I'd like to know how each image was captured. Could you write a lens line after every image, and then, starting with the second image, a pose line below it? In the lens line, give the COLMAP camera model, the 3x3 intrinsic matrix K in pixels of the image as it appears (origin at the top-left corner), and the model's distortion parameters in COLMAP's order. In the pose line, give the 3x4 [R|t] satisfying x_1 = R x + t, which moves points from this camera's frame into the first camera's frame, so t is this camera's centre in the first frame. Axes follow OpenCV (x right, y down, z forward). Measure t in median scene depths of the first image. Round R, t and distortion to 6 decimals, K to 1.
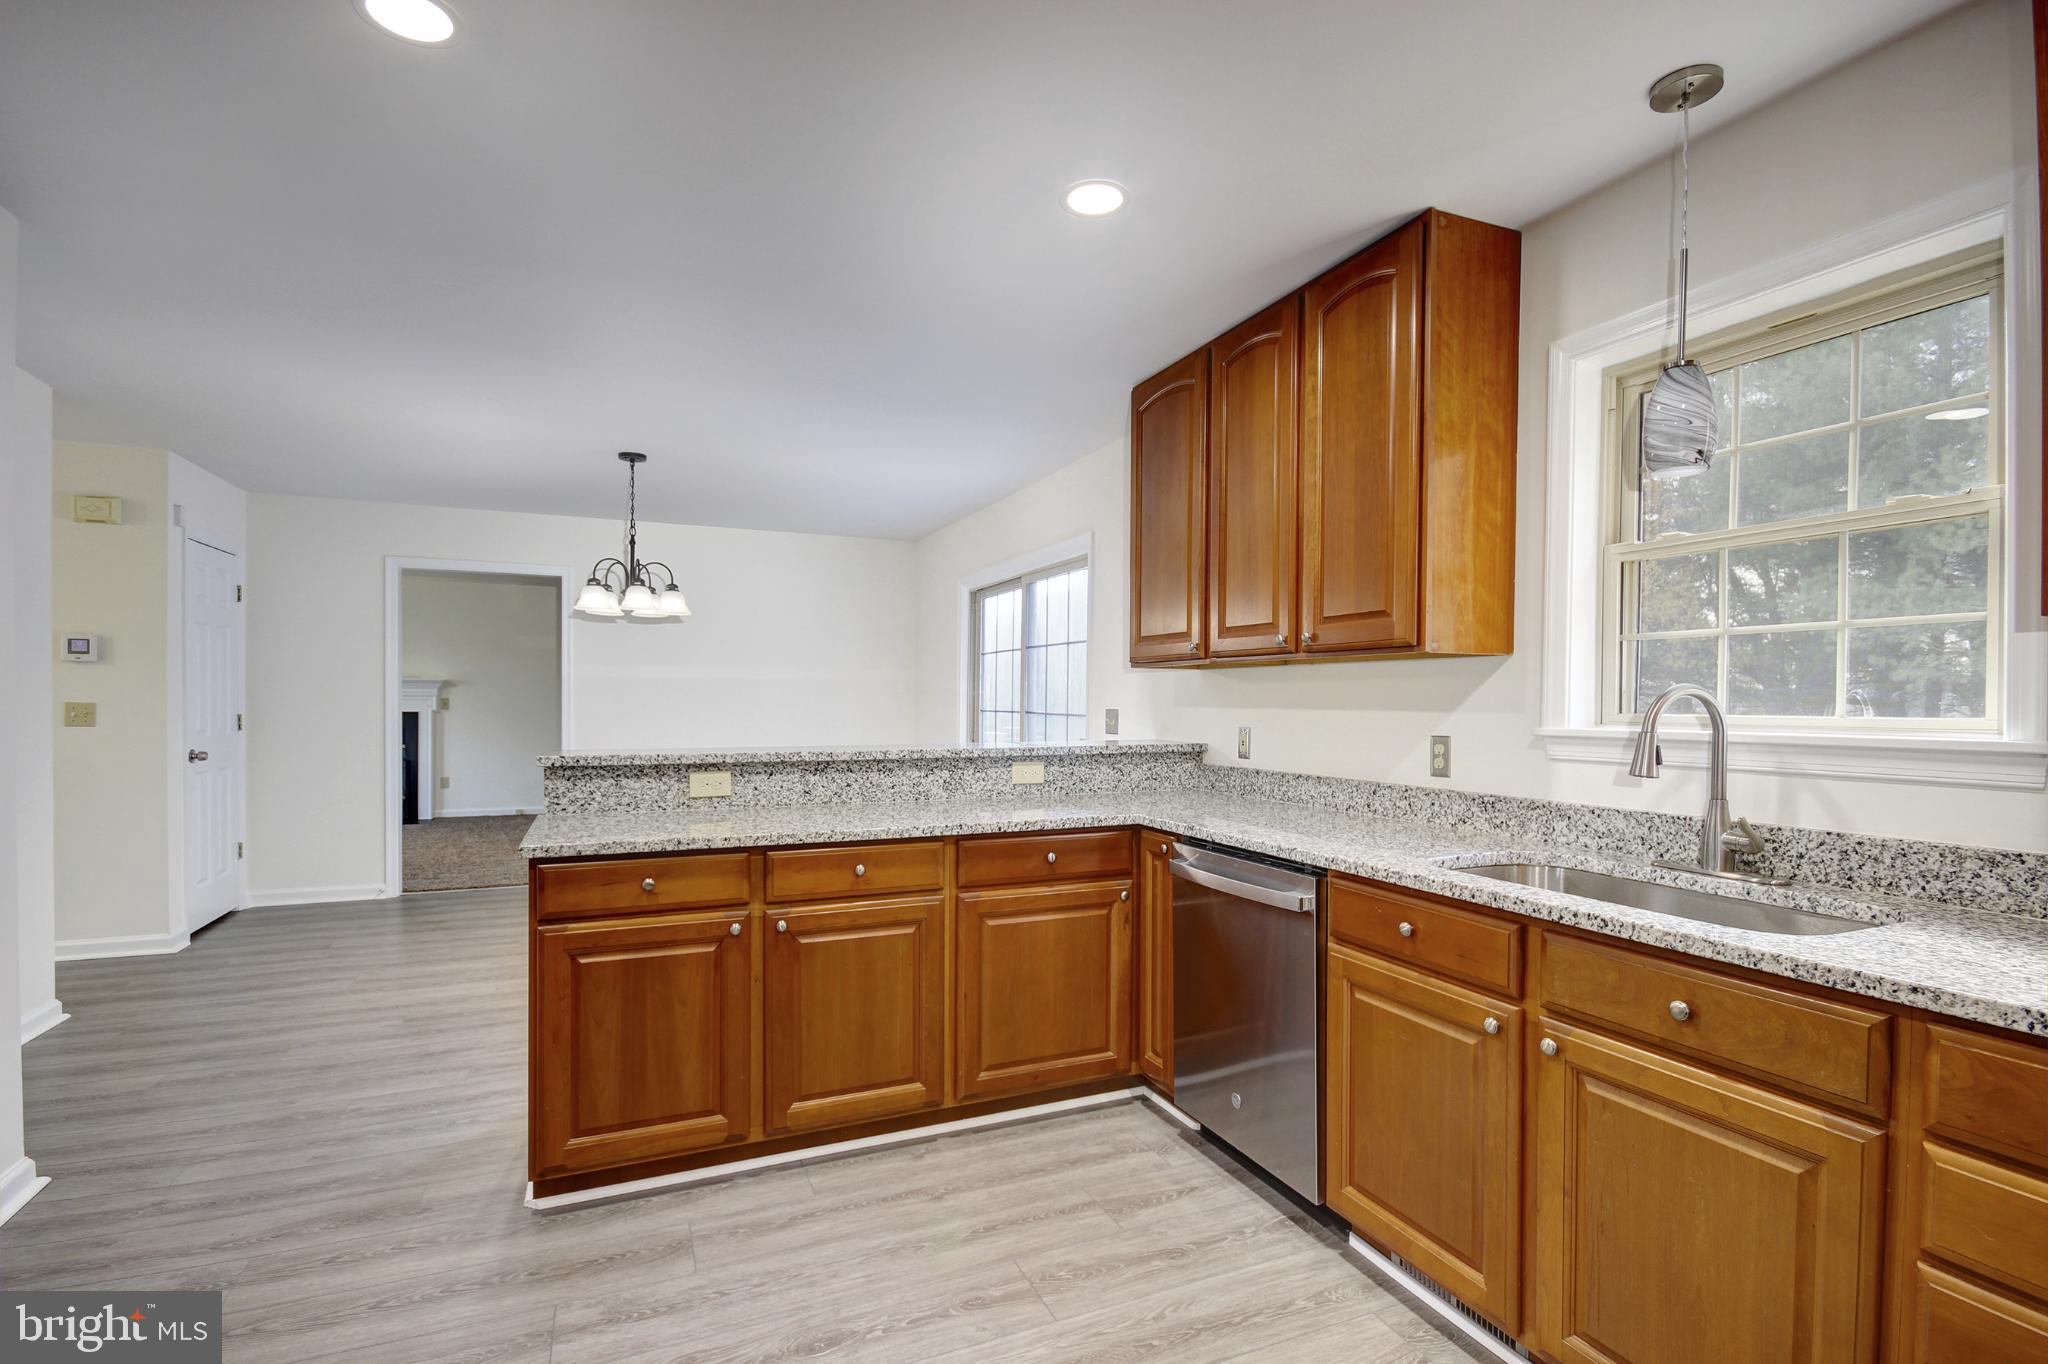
lens RADIAL K [[966.6, 0, 1022.9], [0, 966.6, 695.1], [0, 0, 1]] dist [-0.006554, -0.001271]
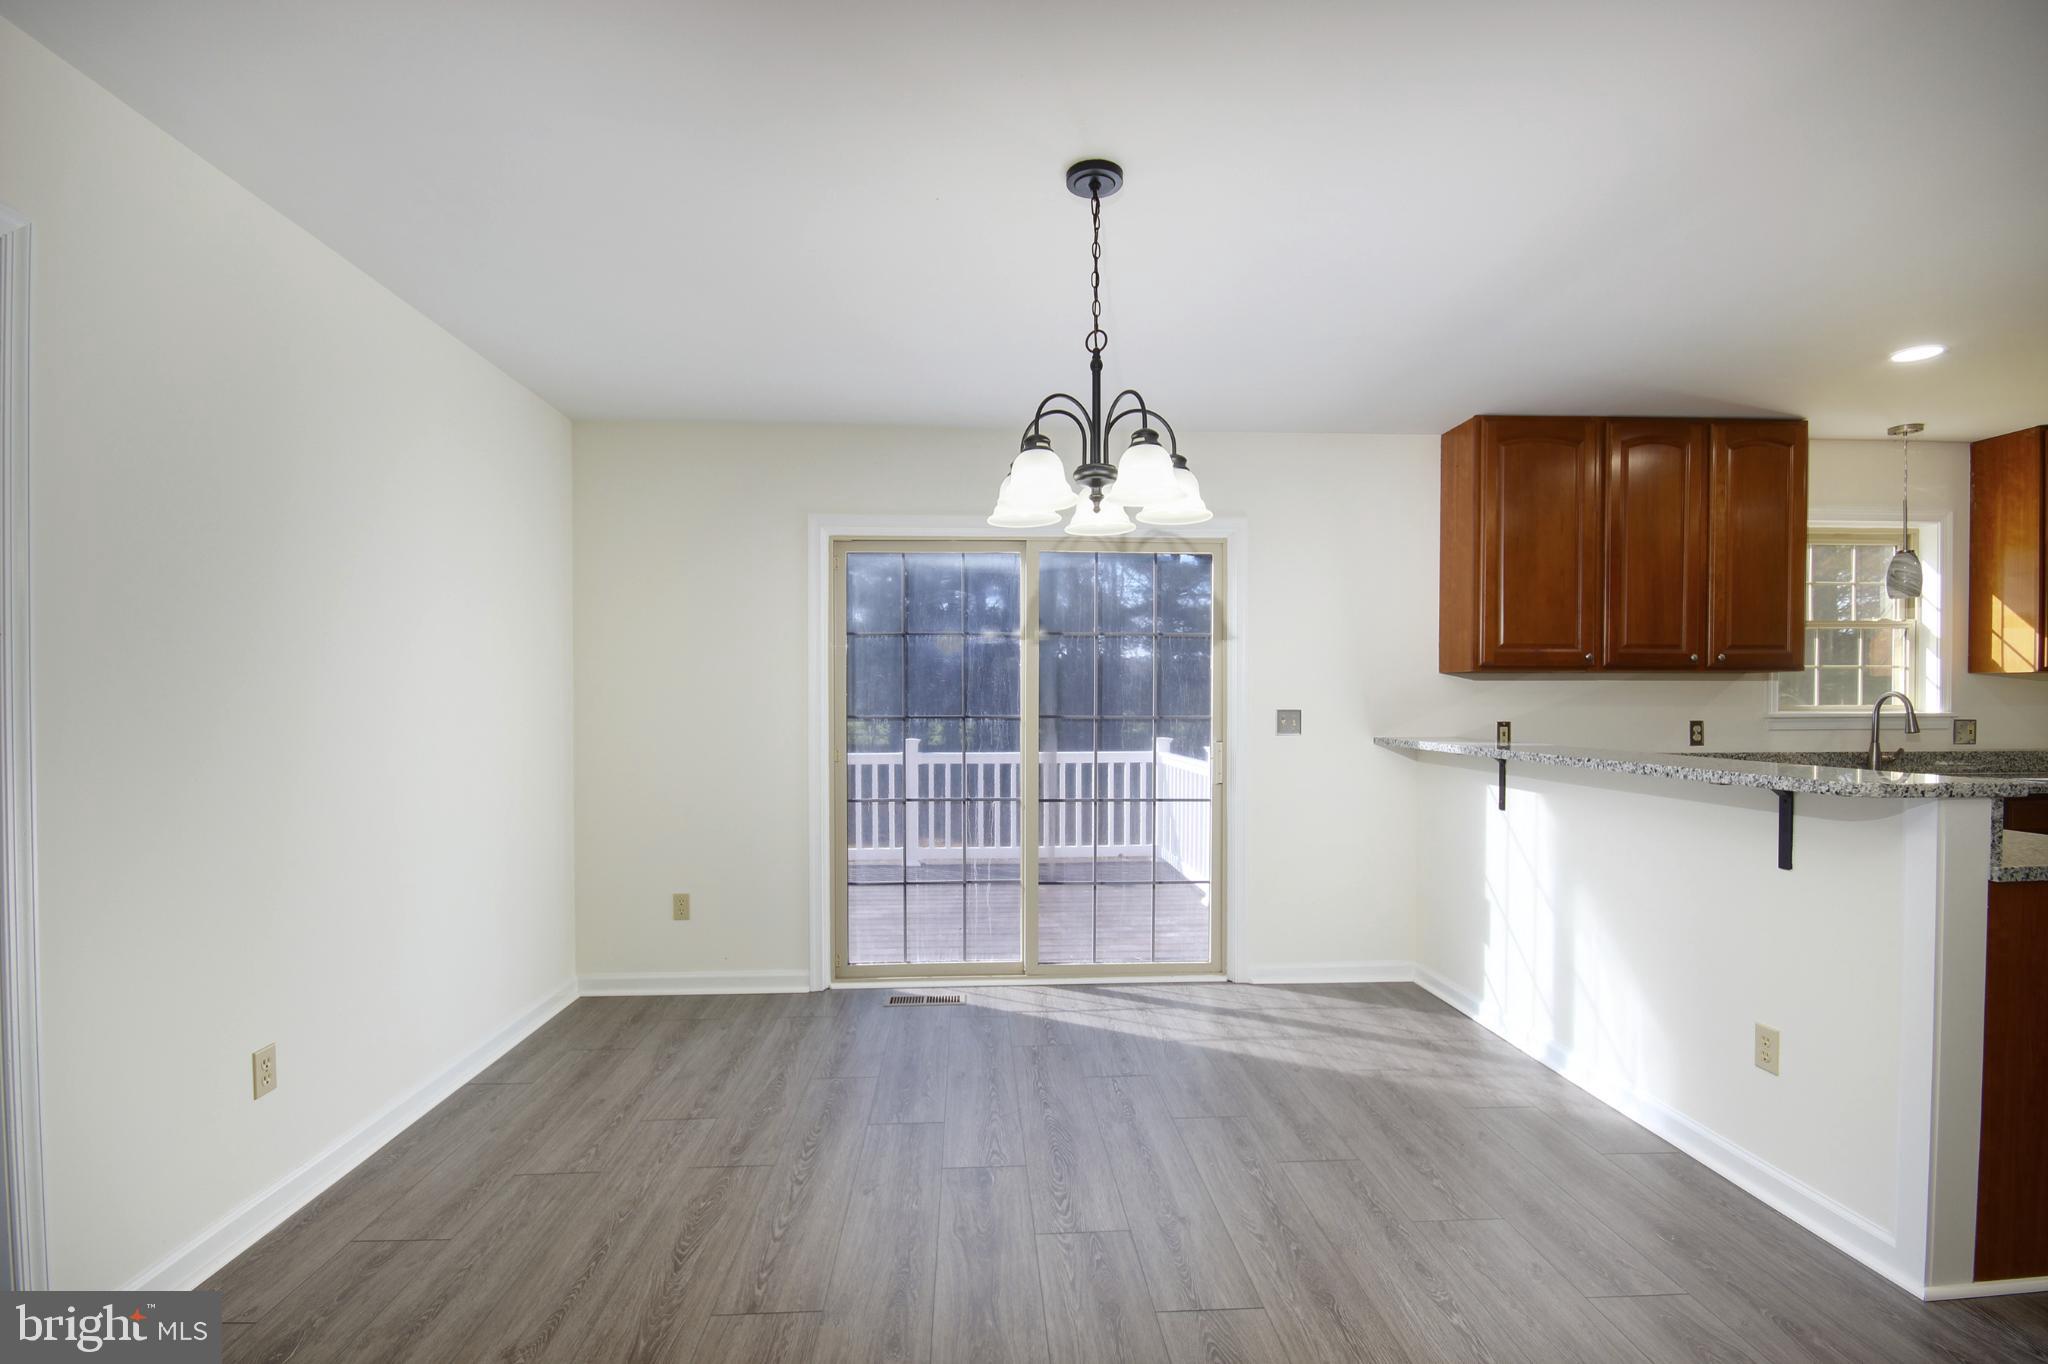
lens RADIAL K [[966.6, 0, 1024.1], [0, 966.6, 707.5], [0, 0, 1]] dist [-0.006554, -0.001271]
pose [[0.349874, -0.014344, 0.936687, -1.494479], [0.001629, 0.999891, 0.014704, -0.005605], [-0.936795, -0.003618, 0.349860, 1.503955]]
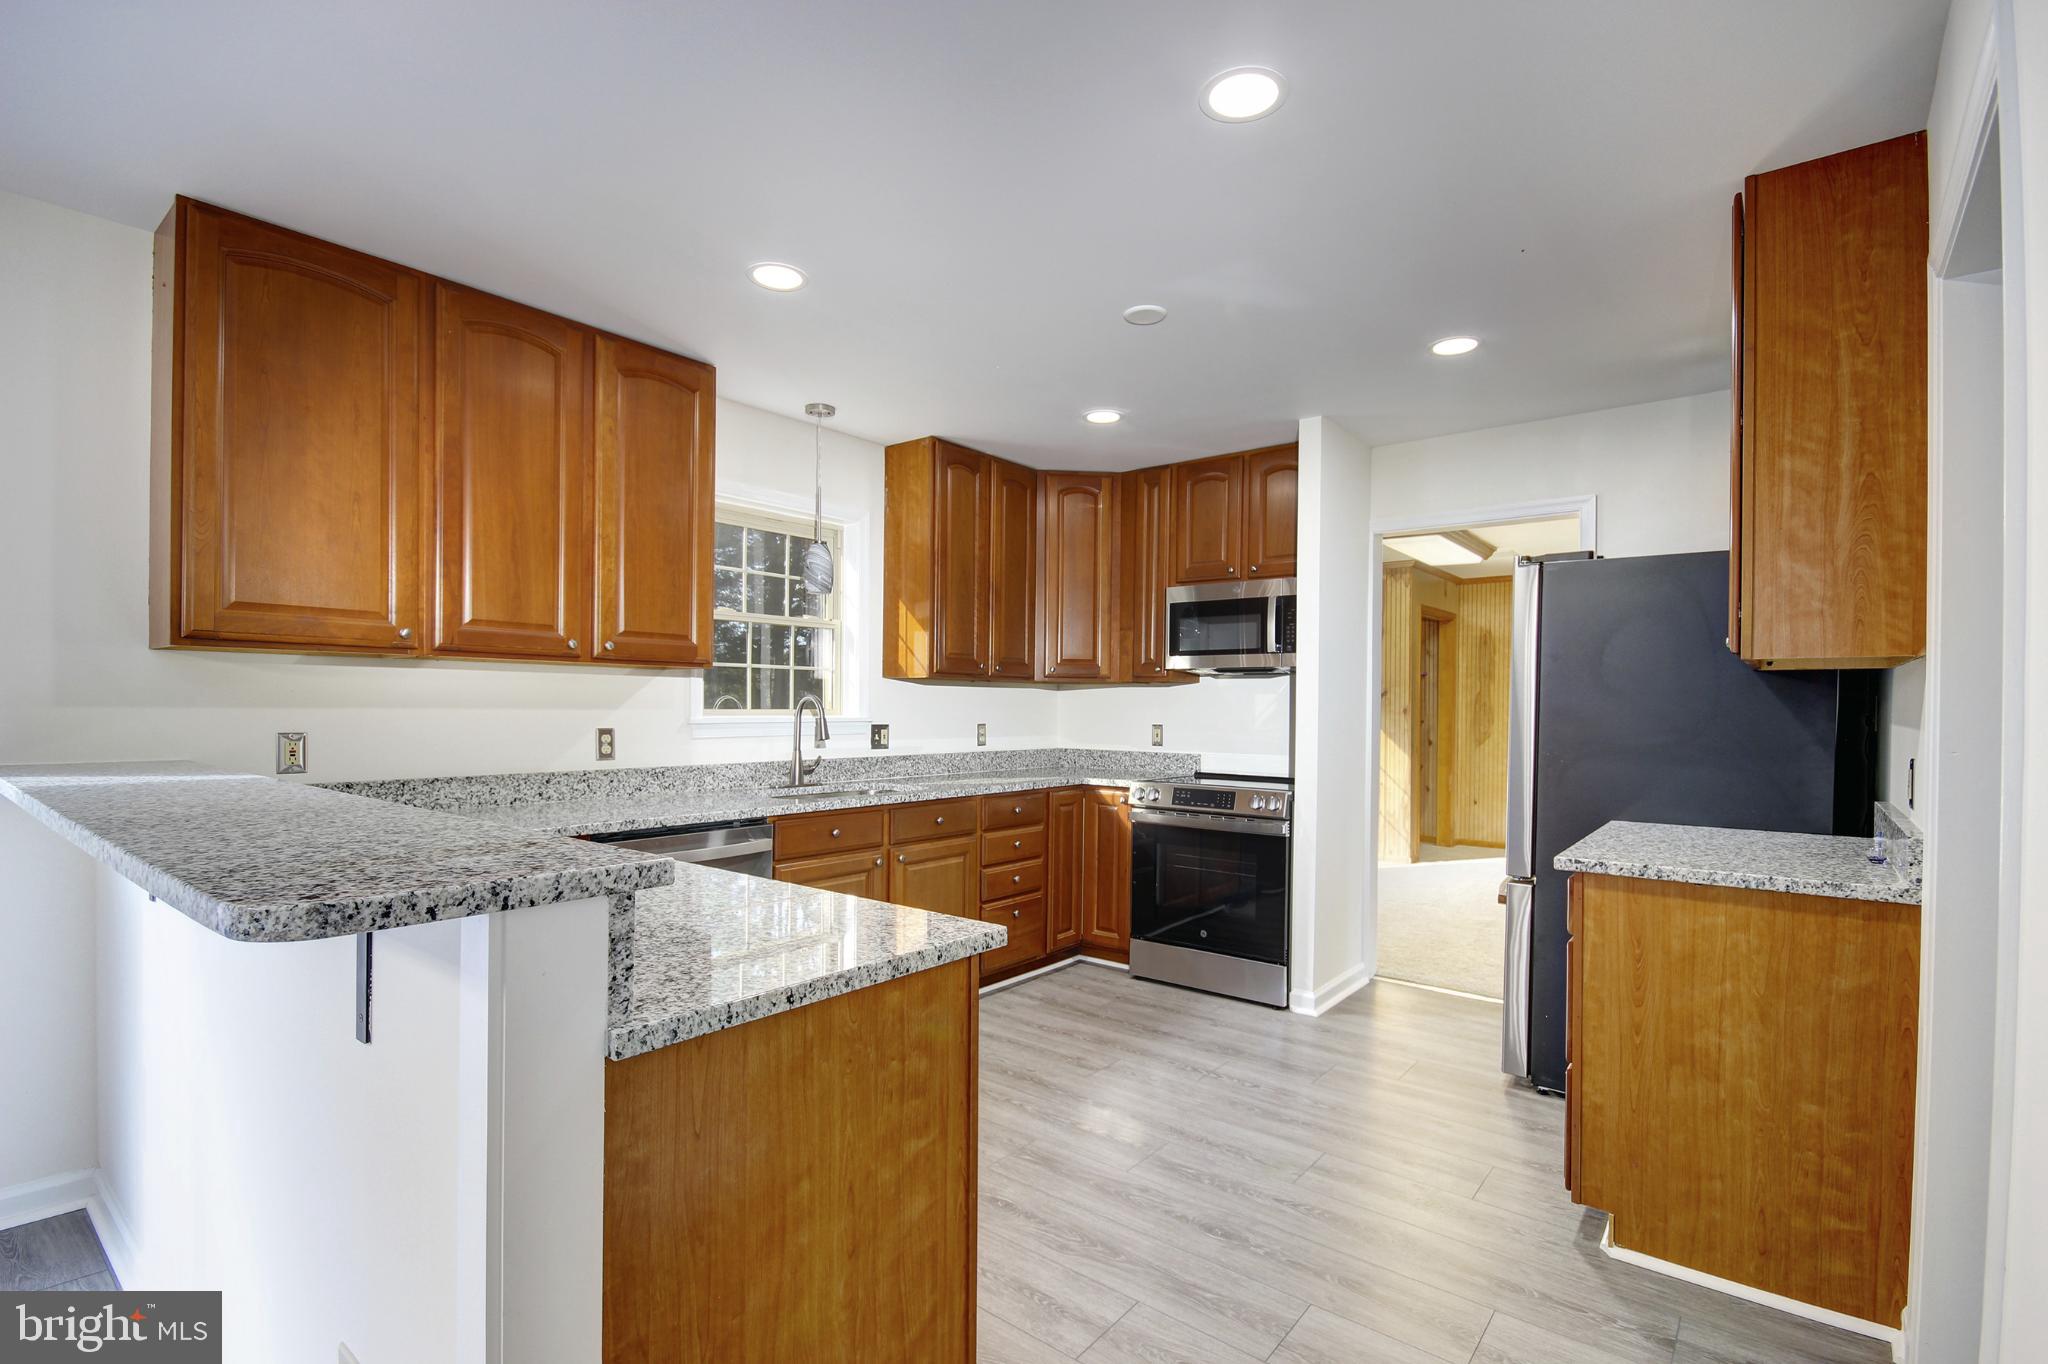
lens RADIAL K [[966.6, 0, 1023.3], [0, 966.6, 699.8], [0, 0, 1]] dist [-0.006554, -0.001271]
pose [[-0.456260, -0.005702, 0.889828, -0.958334], [-0.015280, 0.999882, -0.001428, -0.001572], [-0.889715, -0.014248, -0.456293, 1.098889]]
